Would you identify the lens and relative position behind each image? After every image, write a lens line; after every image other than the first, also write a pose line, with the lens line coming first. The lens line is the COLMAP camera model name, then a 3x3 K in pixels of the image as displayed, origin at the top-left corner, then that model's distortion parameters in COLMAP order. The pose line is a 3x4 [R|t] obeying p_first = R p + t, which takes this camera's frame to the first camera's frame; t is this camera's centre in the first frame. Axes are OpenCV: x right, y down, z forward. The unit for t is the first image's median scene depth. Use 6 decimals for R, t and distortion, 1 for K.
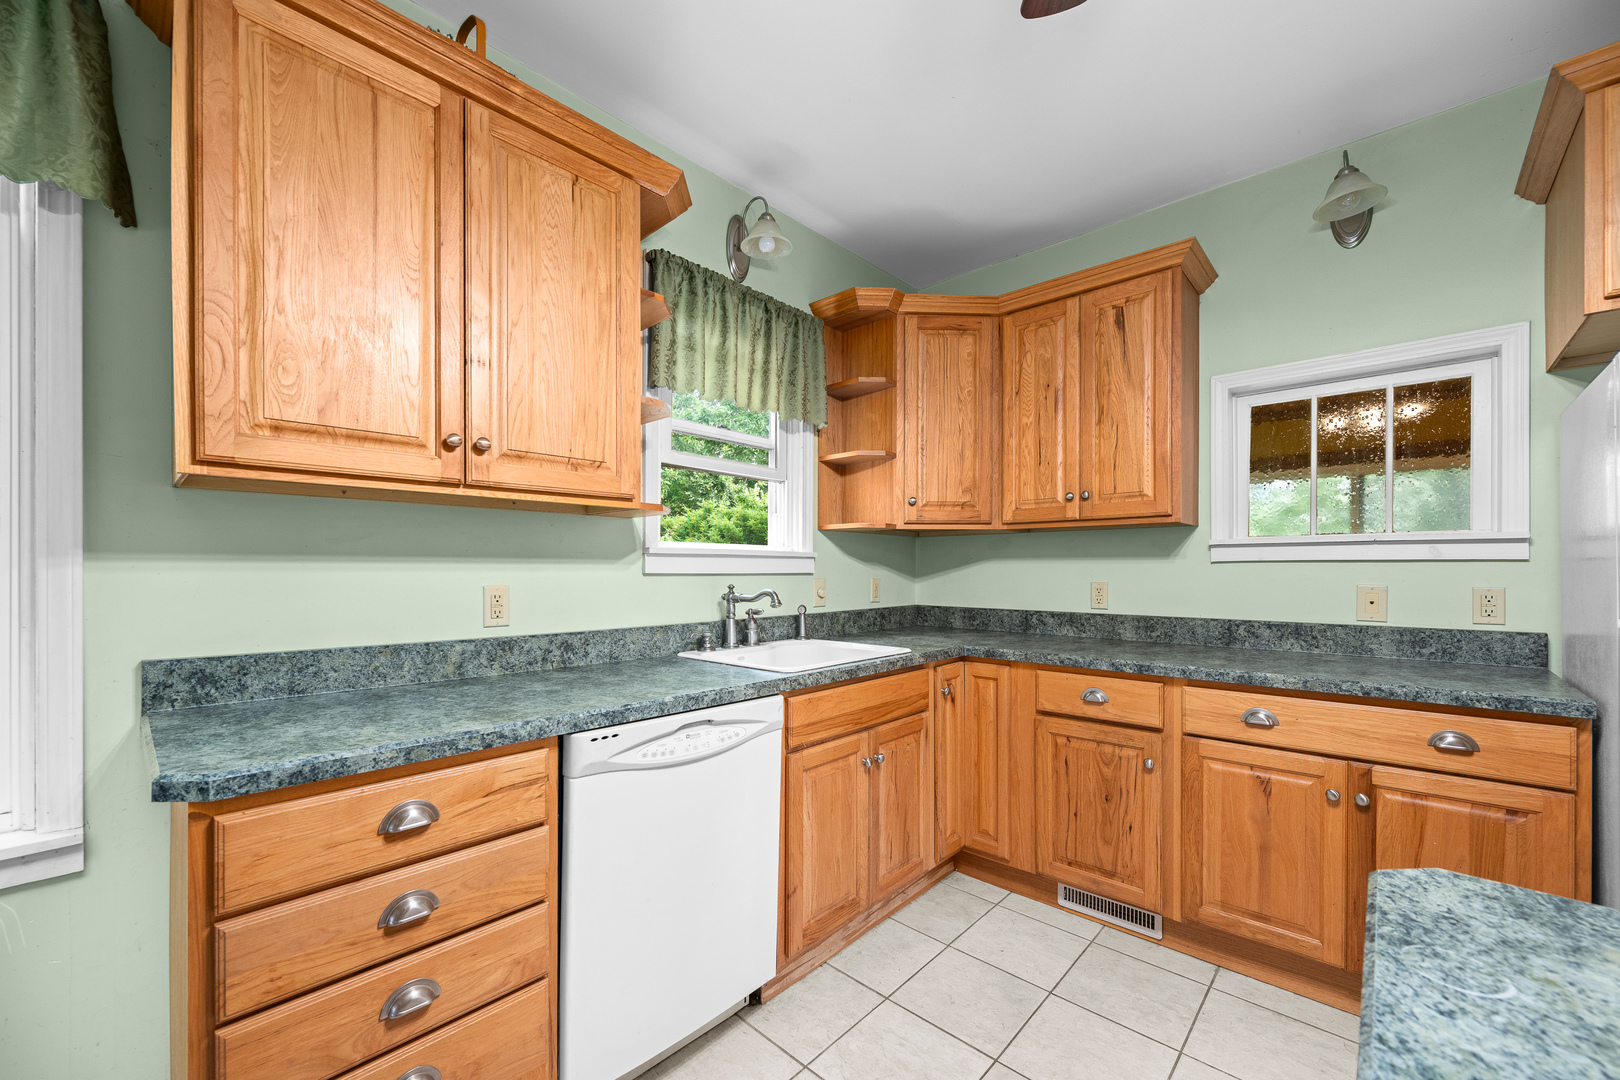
lens RADIAL K [[640.7, 0, 817.0], [0, 640.7, 570.3], [0, 0, 1]] dist [0.000294, 0.000012]
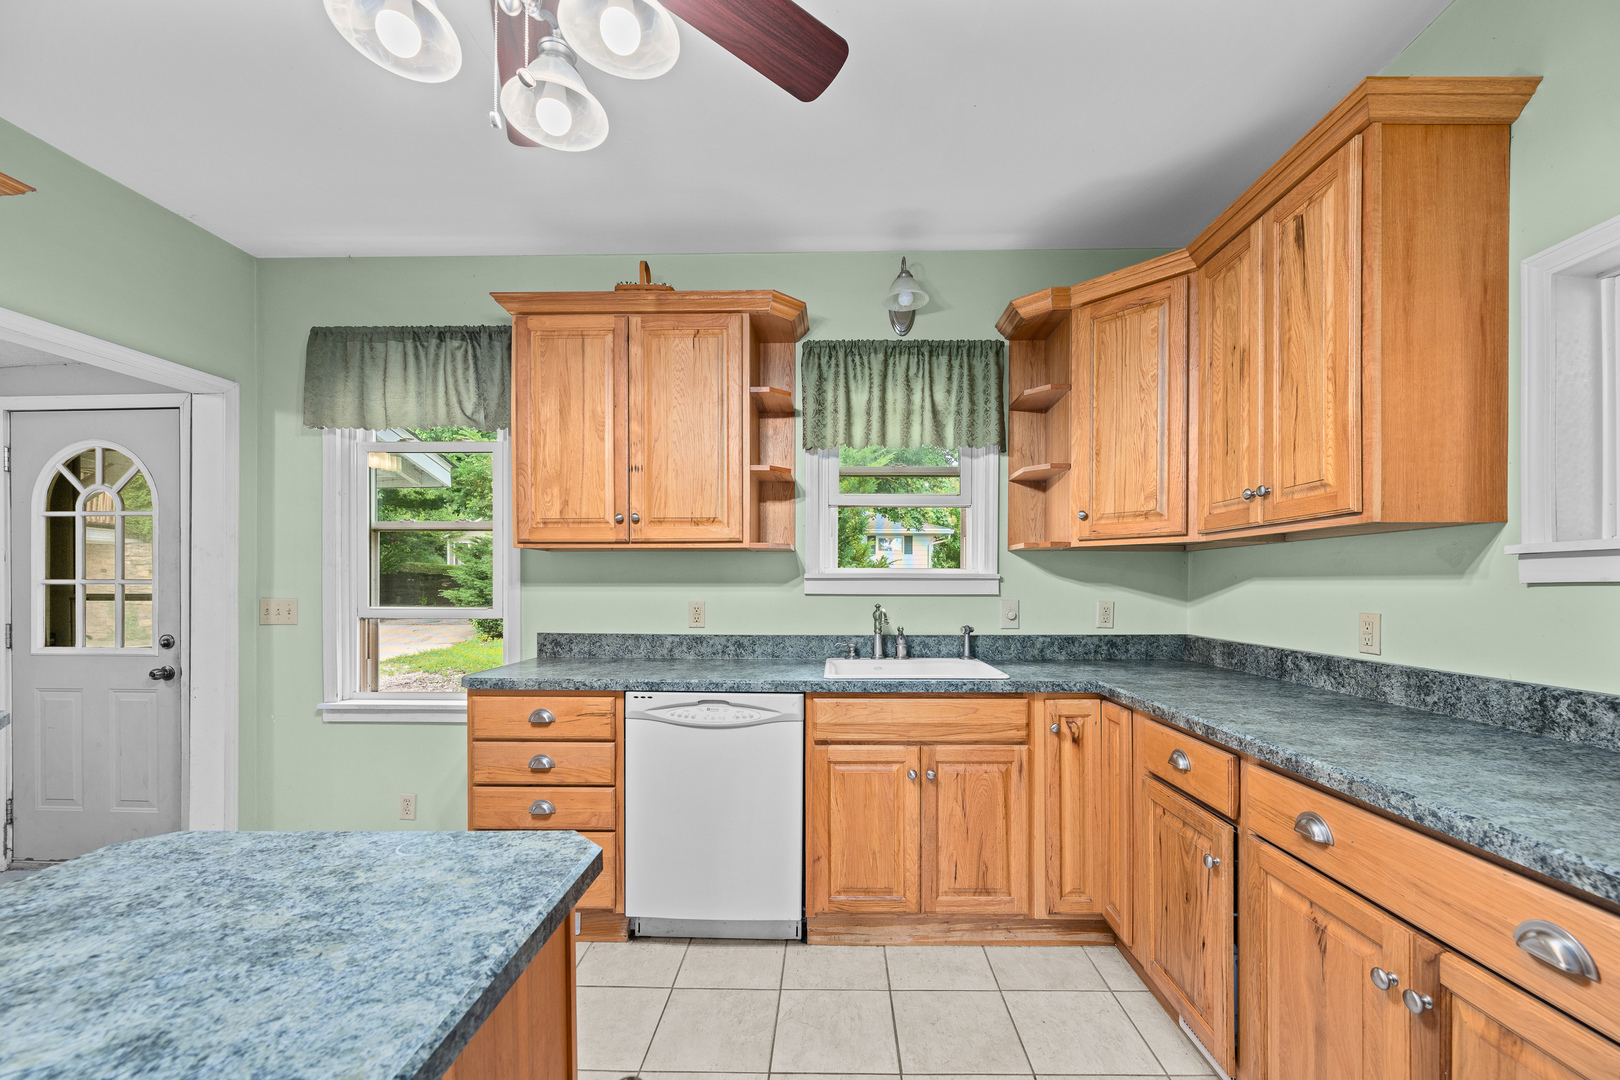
lens RADIAL K [[645.5, 0, 819.5], [0, 645.5, 584.6], [0, 0, 1]] dist [-0.000658, 0.000183]
pose [[0.657674, 0.000005, -0.753303, 0.679272], [-0.001361, 0.999998, -0.001182, -0.011380], [0.753302, 0.001803, 0.657673, 0.155860]]
